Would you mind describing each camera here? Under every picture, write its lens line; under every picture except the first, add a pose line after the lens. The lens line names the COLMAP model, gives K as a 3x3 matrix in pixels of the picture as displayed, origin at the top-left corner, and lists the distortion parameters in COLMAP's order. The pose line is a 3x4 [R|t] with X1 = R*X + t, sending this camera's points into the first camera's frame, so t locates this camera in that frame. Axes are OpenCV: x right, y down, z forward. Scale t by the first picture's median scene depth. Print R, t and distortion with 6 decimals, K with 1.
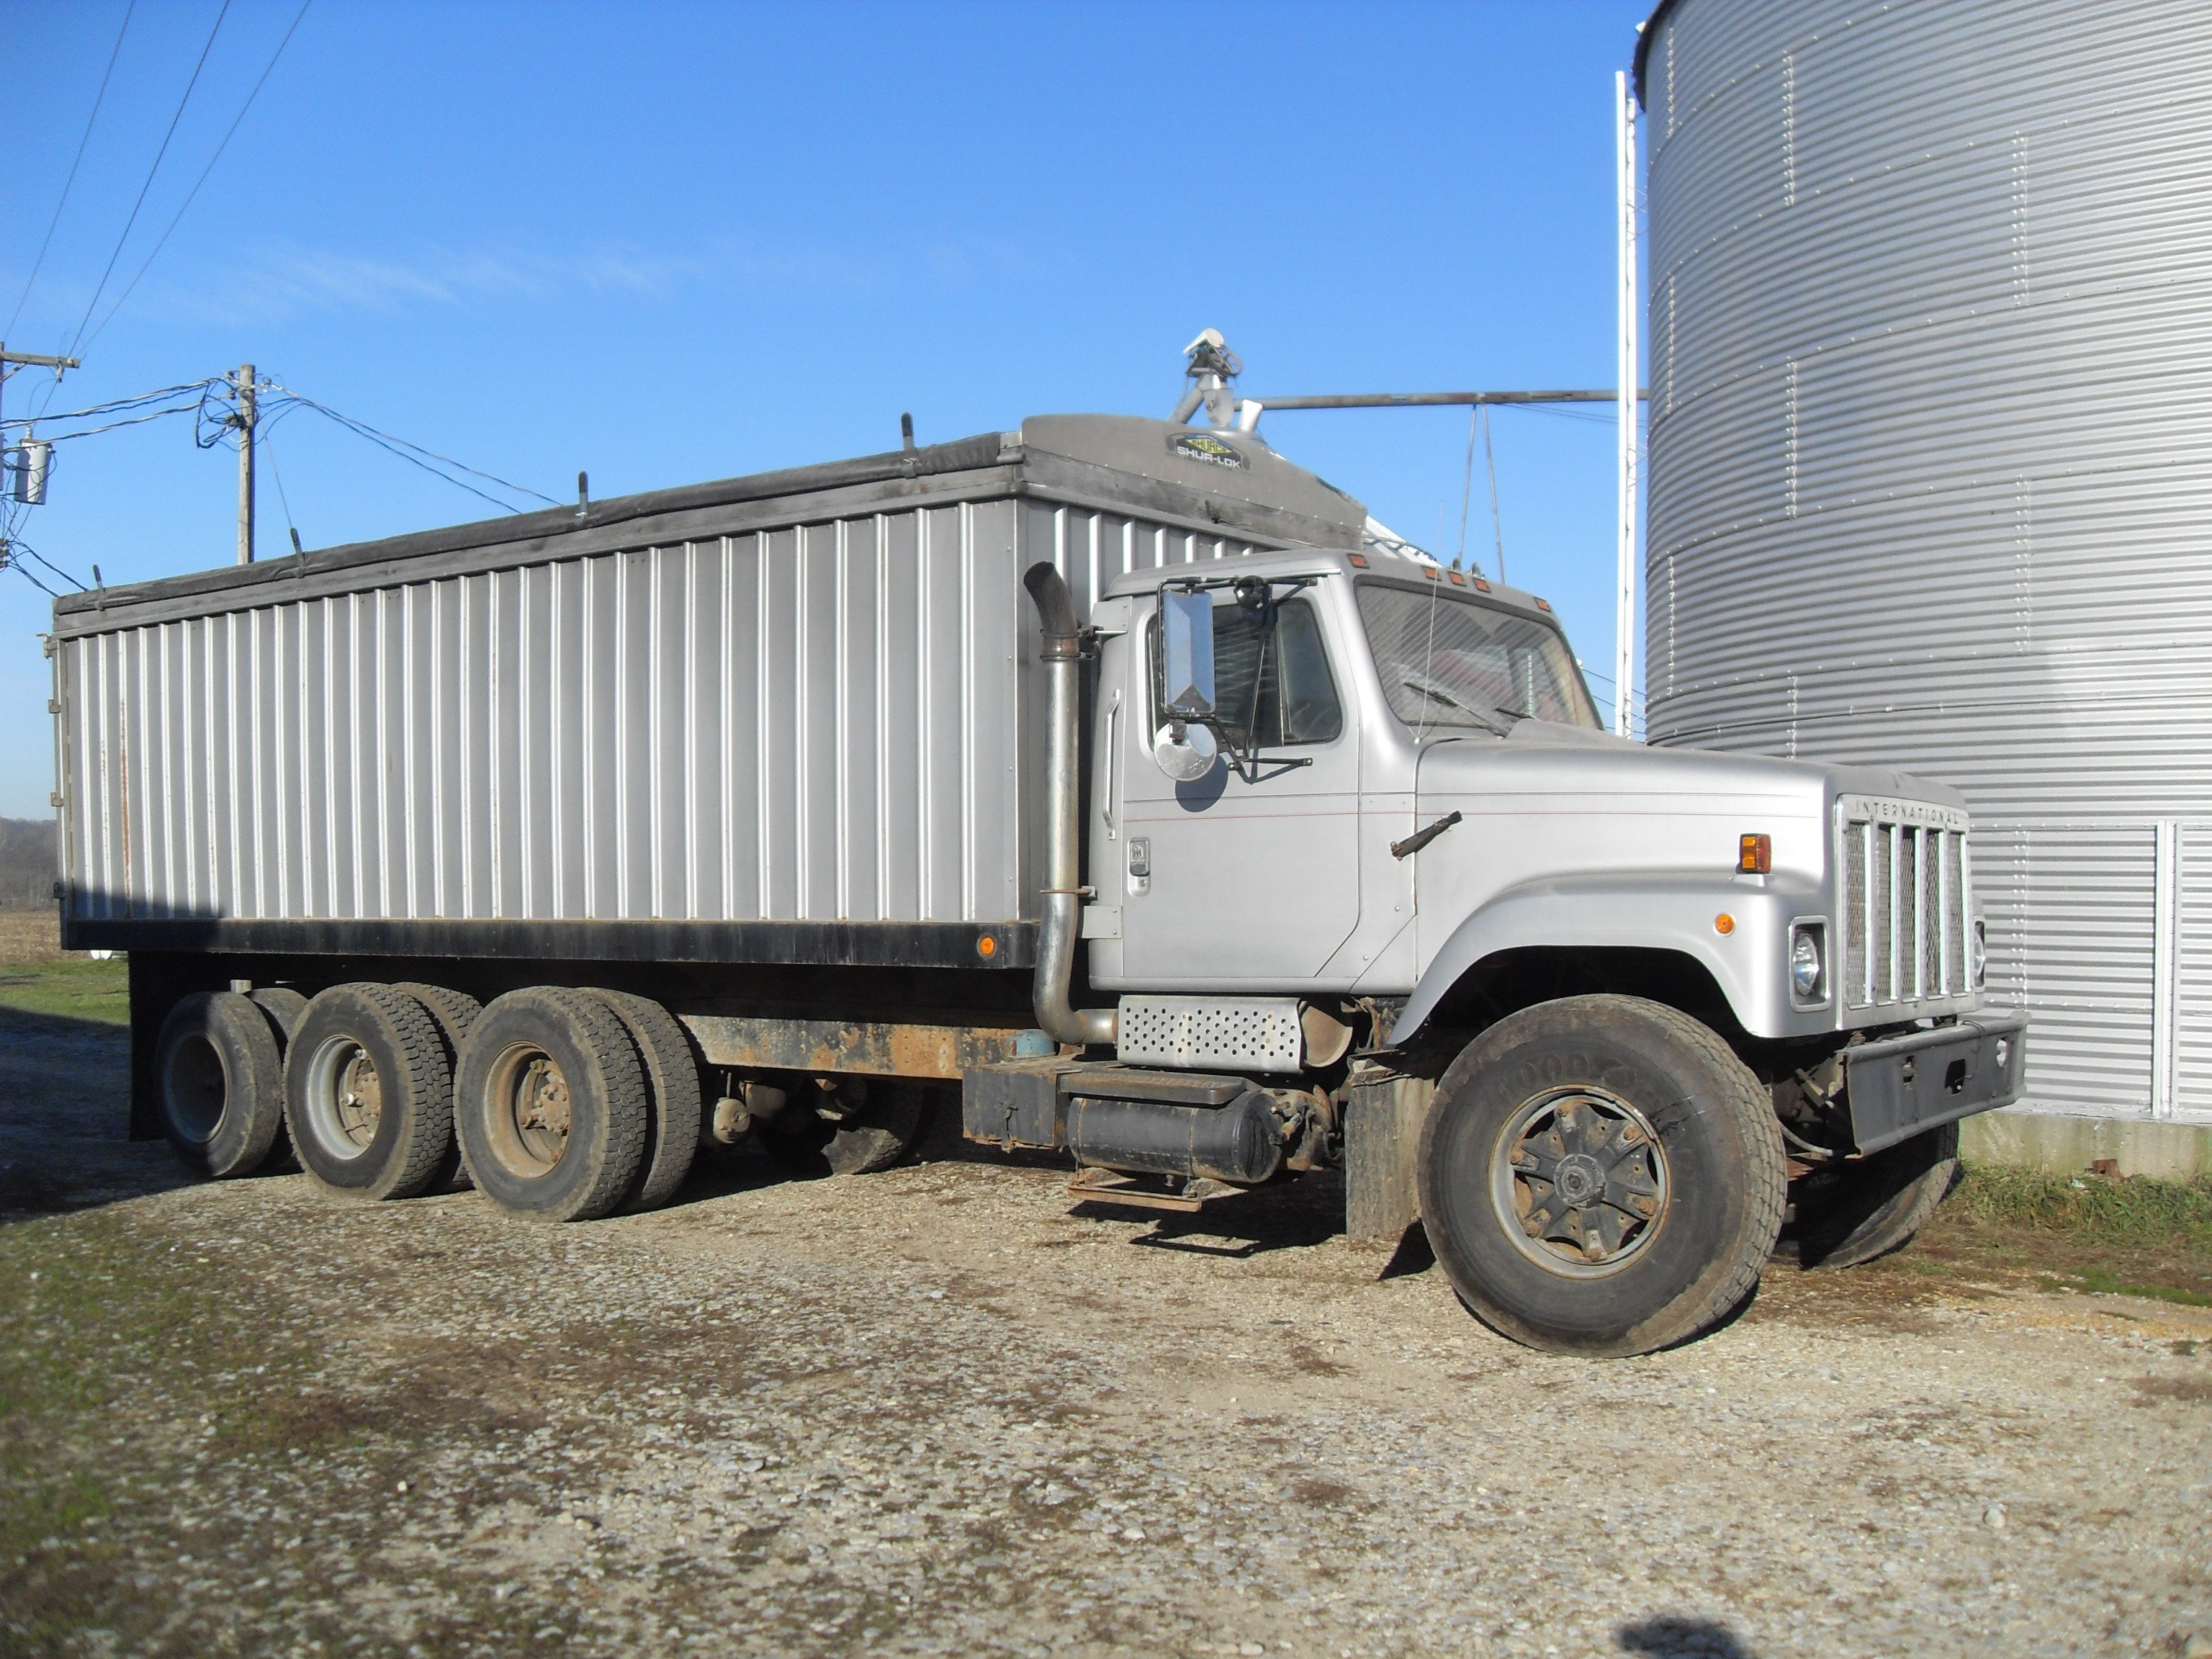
lens RADIAL K [[2228.0, 0, 1106.0], [0, 2228.0, 829.5], [0, 0, 1]] dist [-0.163041, -0.002769]
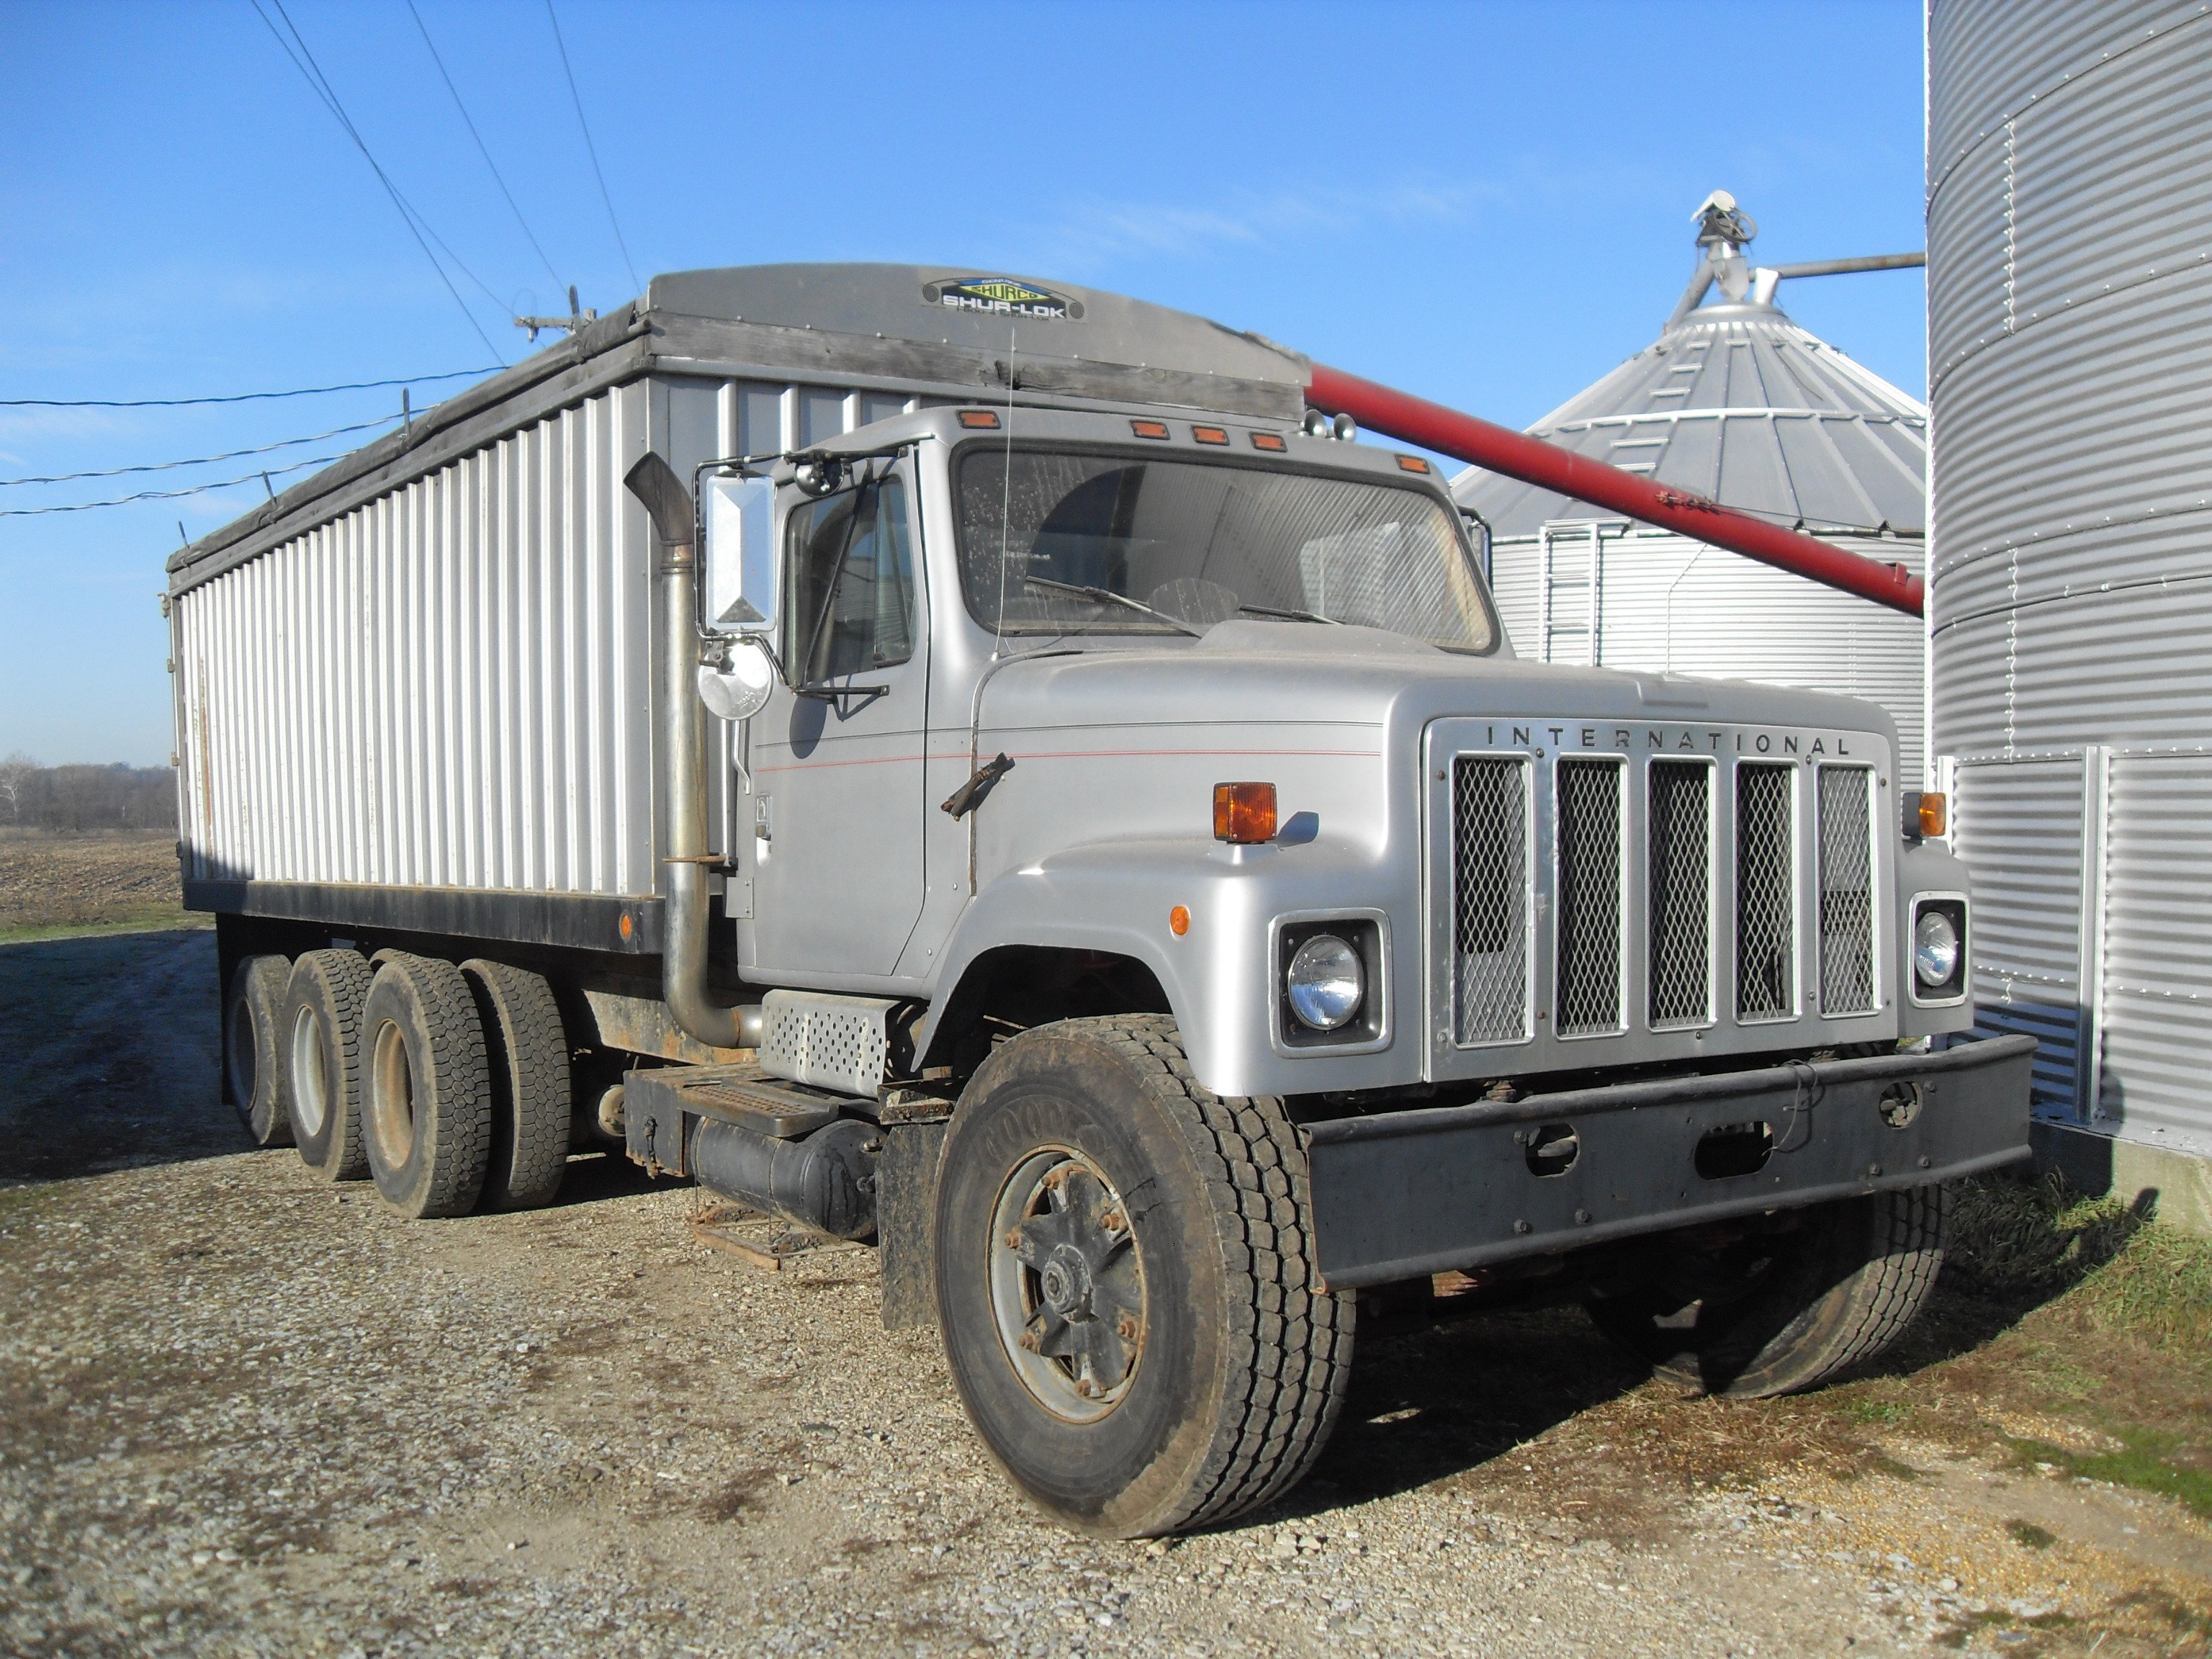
lens RADIAL K [[2255.9, 0, 1106.0], [0, 2255.9, 829.5], [0, 0, 1]] dist [-0.197540, 0.190810]
pose [[0.942101, -0.008880, -0.335211, 0.380756], [0.019812, 0.999377, 0.029208, -0.003703], [0.334742, -0.034159, 0.941690, 0.278135]]
